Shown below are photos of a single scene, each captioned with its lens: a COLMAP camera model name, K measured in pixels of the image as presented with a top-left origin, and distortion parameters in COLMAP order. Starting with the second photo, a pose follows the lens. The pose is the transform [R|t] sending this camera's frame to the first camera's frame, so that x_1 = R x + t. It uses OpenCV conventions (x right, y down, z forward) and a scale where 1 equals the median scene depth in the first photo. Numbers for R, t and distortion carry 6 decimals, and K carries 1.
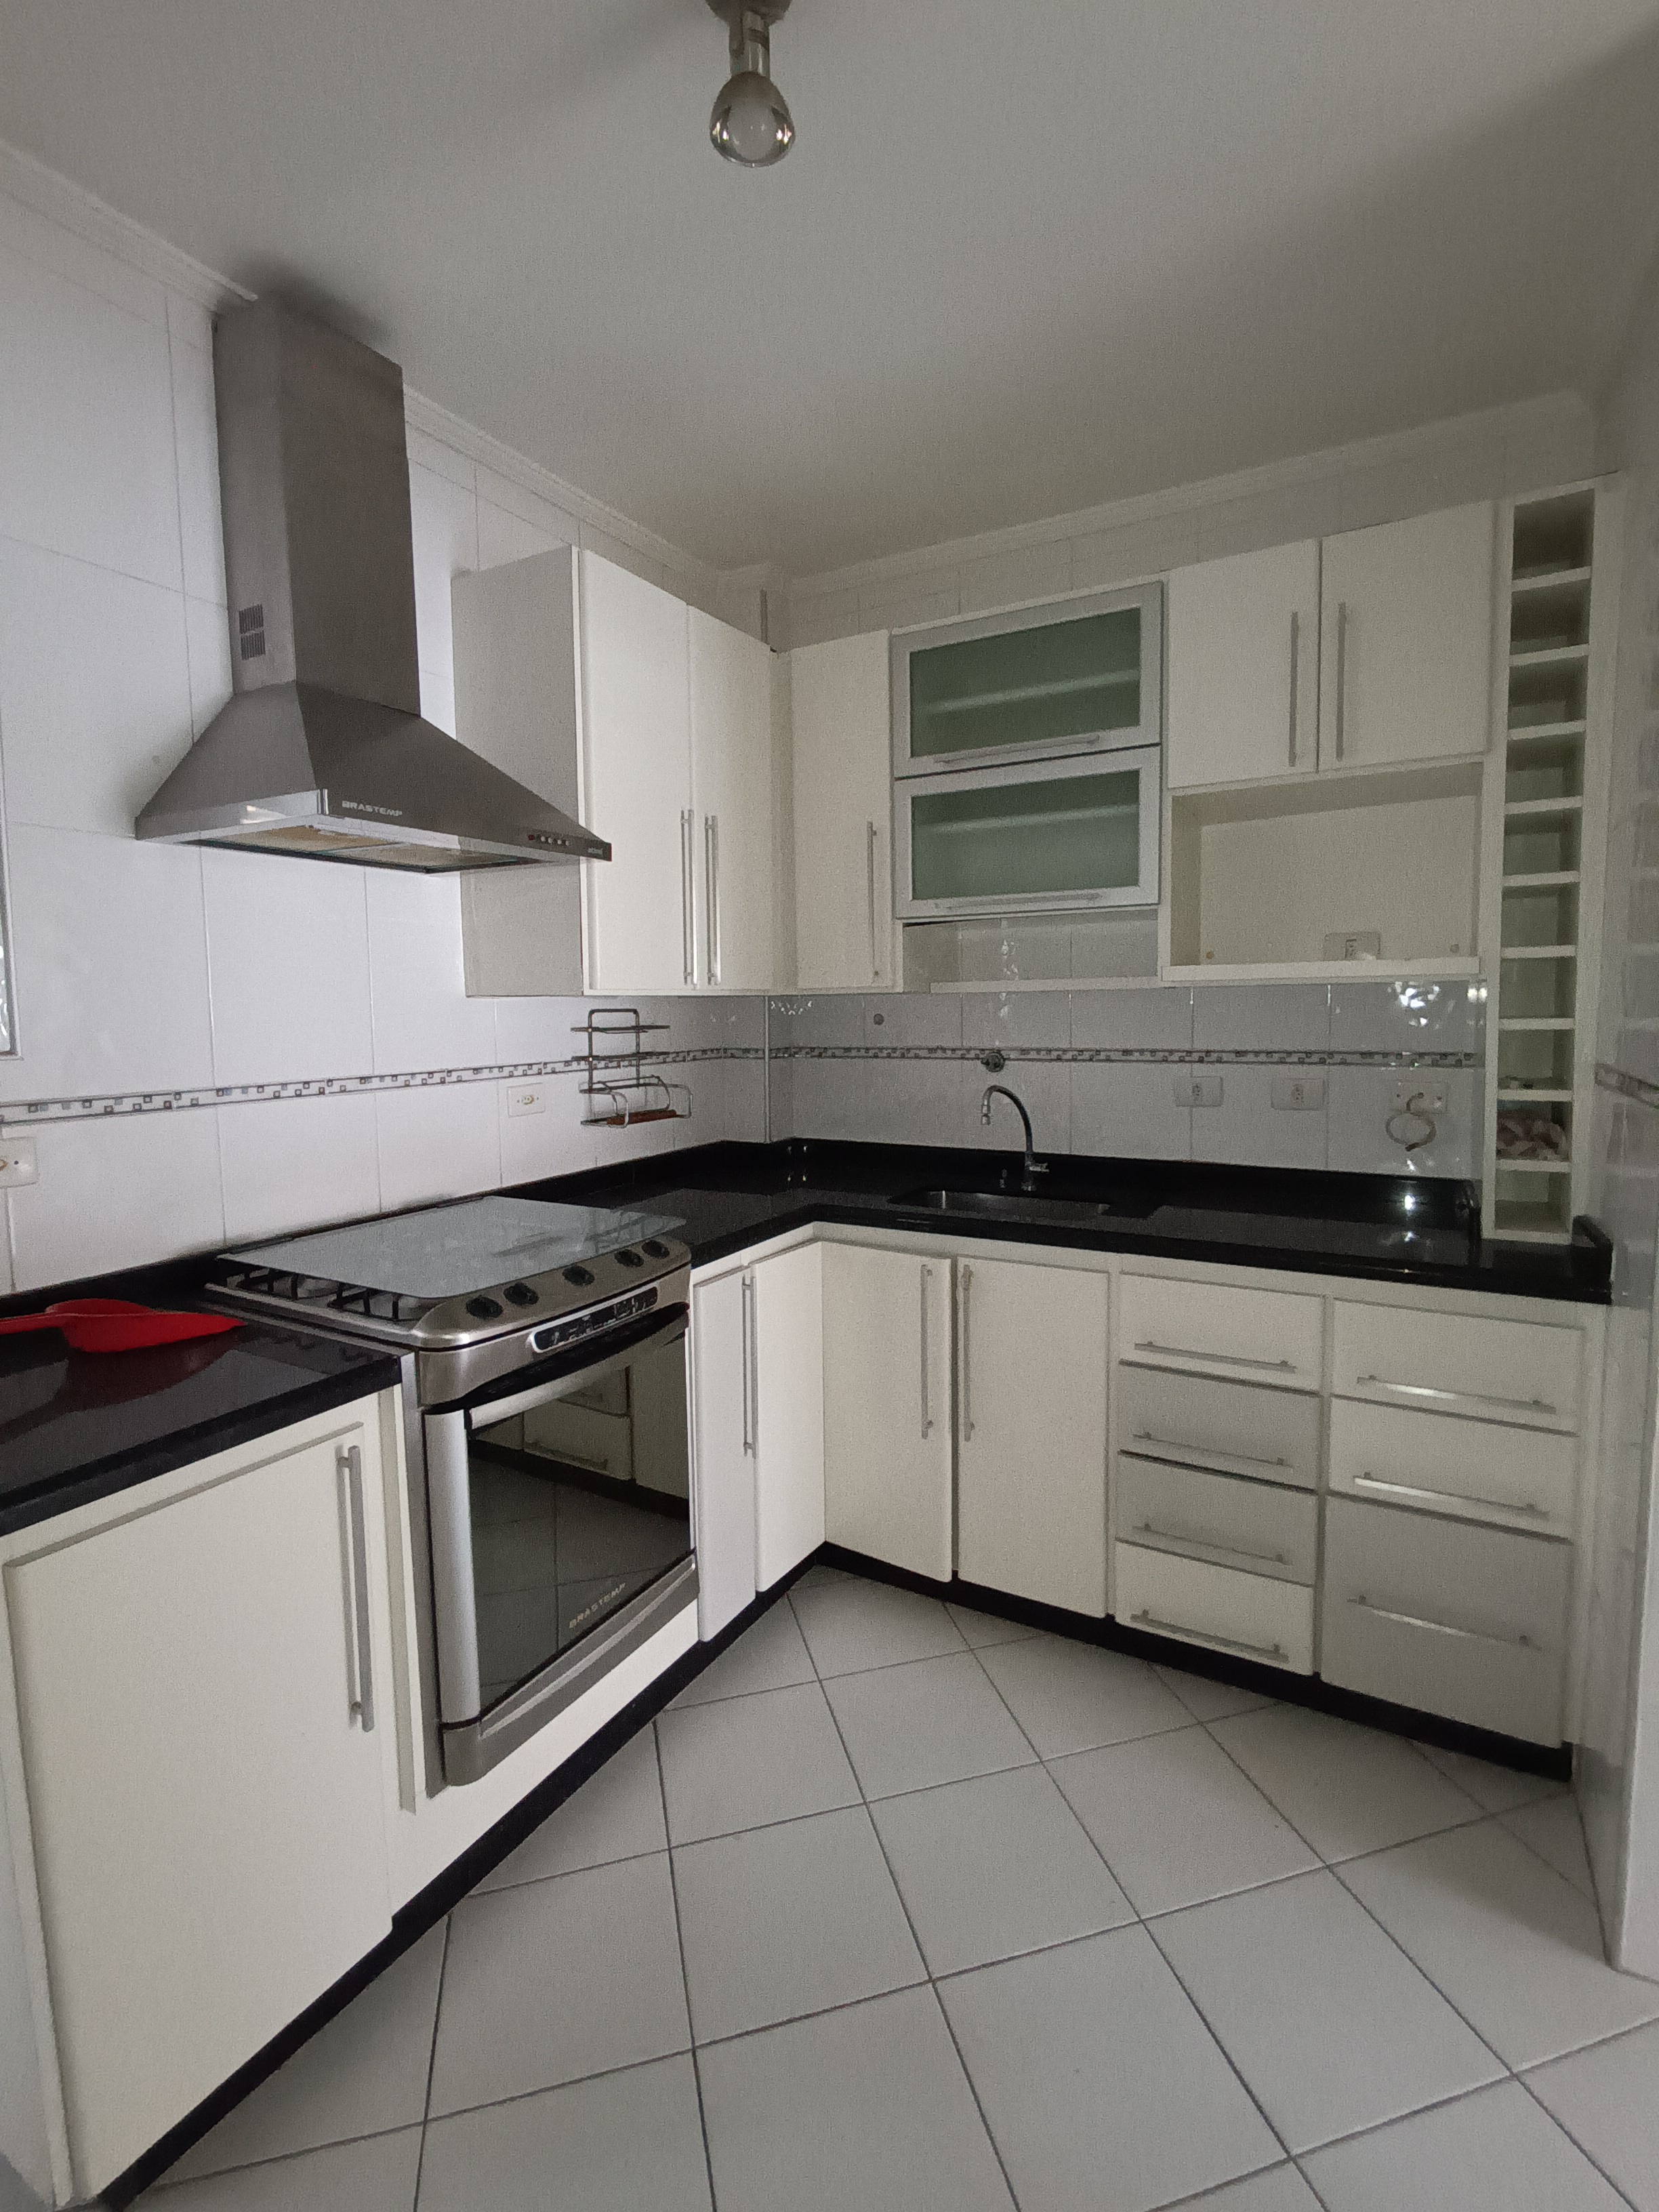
lens RADIAL K [[1020.8, 0, 830.6], [0, 1020.8, 1093.9], [0, 0, 1]] dist [-0.017835, 0.000038]
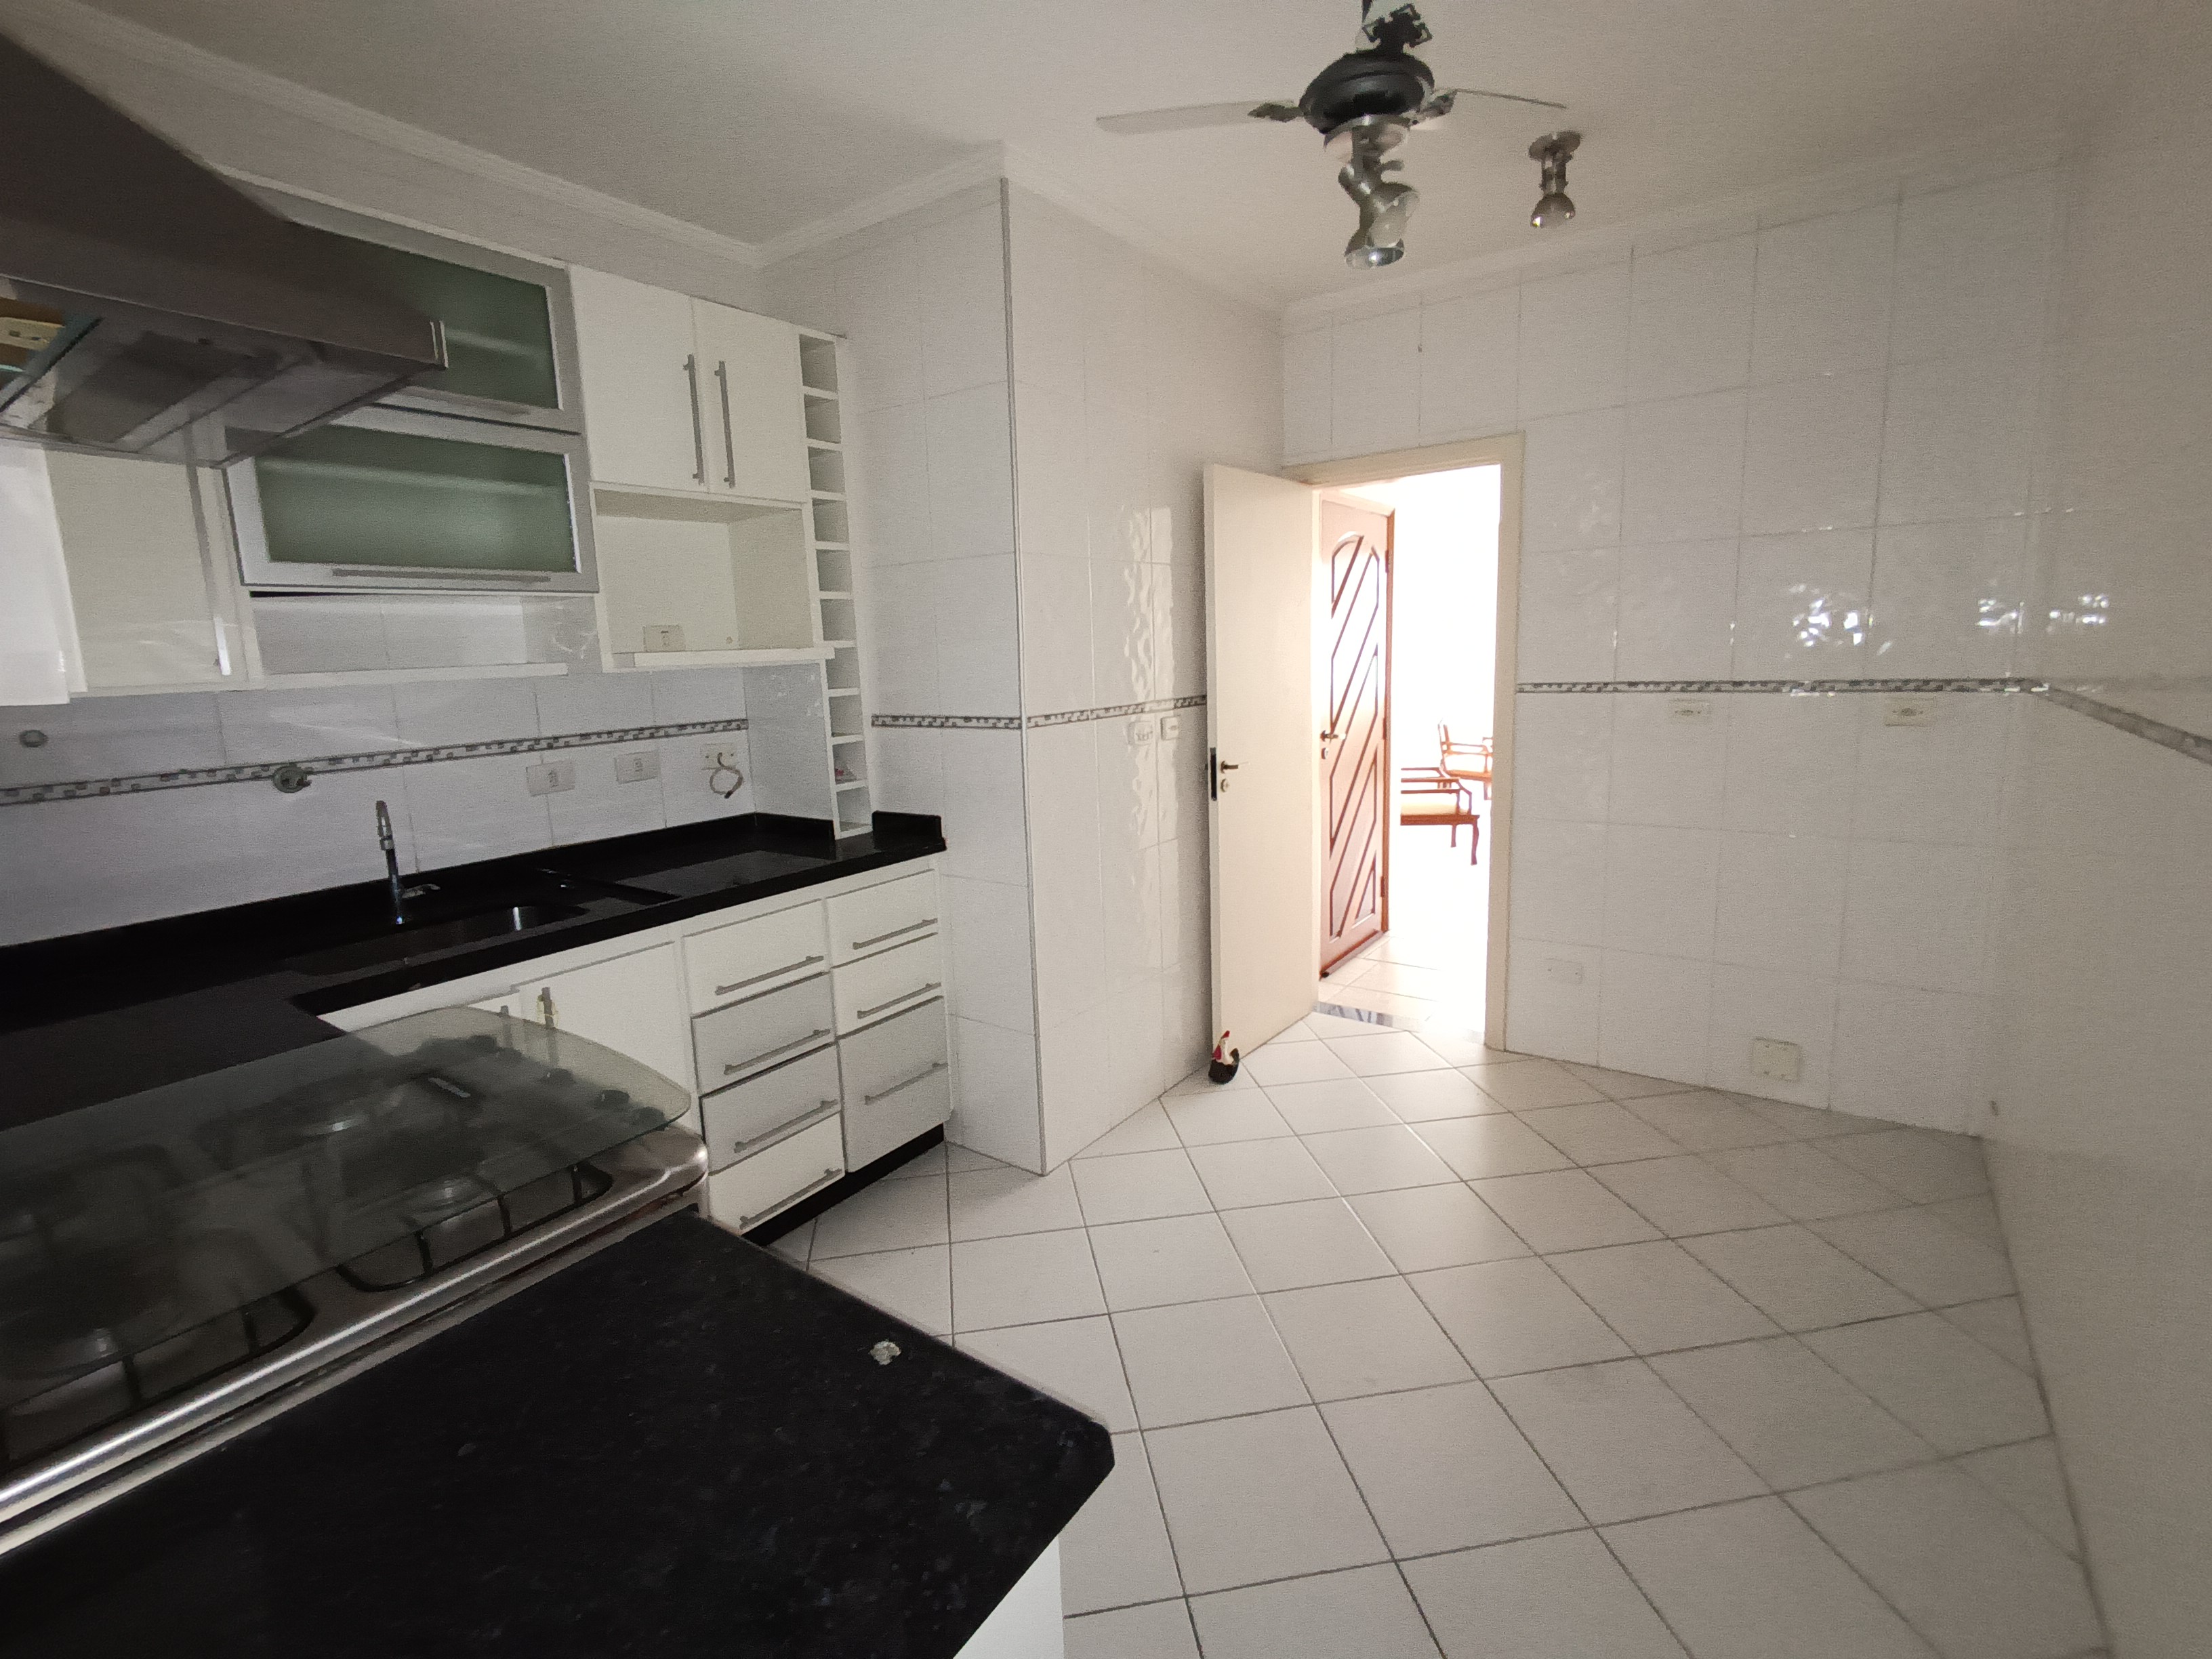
lens RADIAL K [[1020.8, 0, 1103.9], [0, 1020.8, 825.3], [0, 0, 1]] dist [-0.017835, 0.000038]
pose [[0.090797, -0.151375, 0.984298, -0.685332], [0.134197, 0.981225, 0.138523, -0.025769], [-0.986786, 0.119512, 0.109406, 0.404469]]
